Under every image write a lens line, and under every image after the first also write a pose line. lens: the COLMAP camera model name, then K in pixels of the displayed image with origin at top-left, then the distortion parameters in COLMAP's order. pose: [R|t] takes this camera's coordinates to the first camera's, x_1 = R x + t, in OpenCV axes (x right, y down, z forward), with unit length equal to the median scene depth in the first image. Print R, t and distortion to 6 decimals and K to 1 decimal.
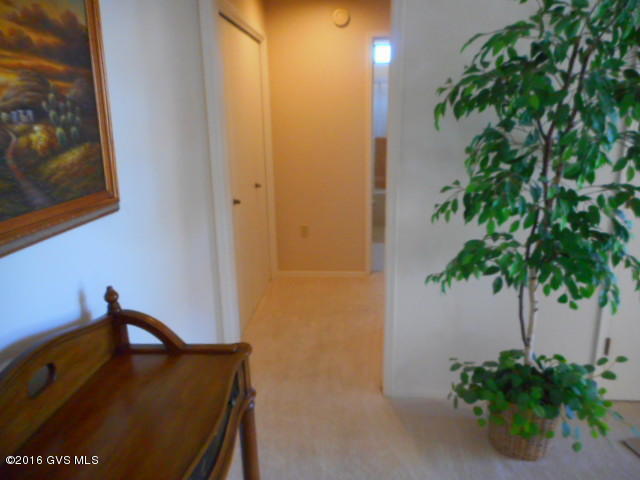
lens RADIAL K [[483.3, 0, 317.0], [0, 483.3, 238.6], [0, 0, 1]] dist [0.003935, -0.003352]
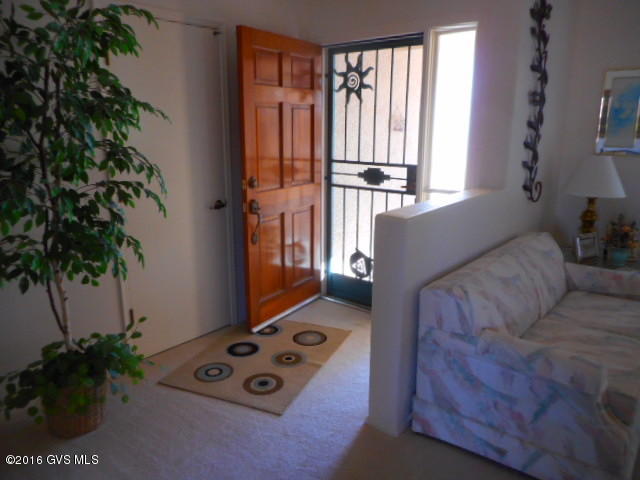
lens RADIAL K [[483.3, 0, 317.0], [0, 483.3, 238.6], [0, 0, 1]] dist [0.003935, -0.003352]
pose [[0.584127, -0.174254, 0.792737, -0.083998], [0.194338, 0.978300, 0.071845, 0.049143], [-0.788053, 0.112093, 0.605316, -0.179869]]
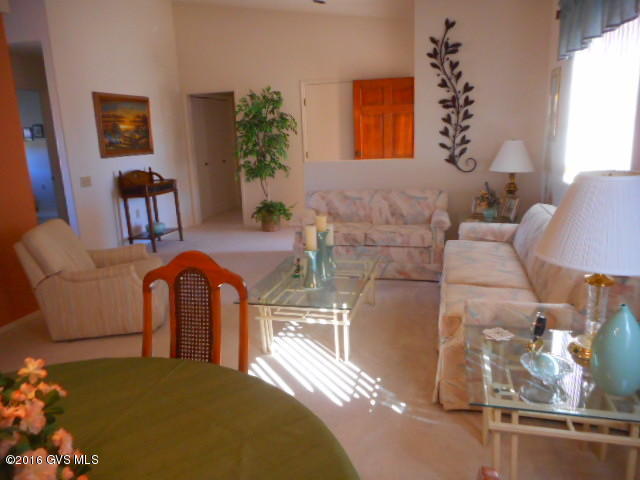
lens RADIAL K [[487.7, 0, 320.0], [0, 487.7, 240.0], [0, 0, 1]] dist [0.001535, -0.000735]
pose [[0.982513, 0.014498, -0.185626, 1.601675], [-0.018464, 0.999636, -0.019652, 0.659683], [0.185274, 0.022736, 0.982424, -2.572215]]
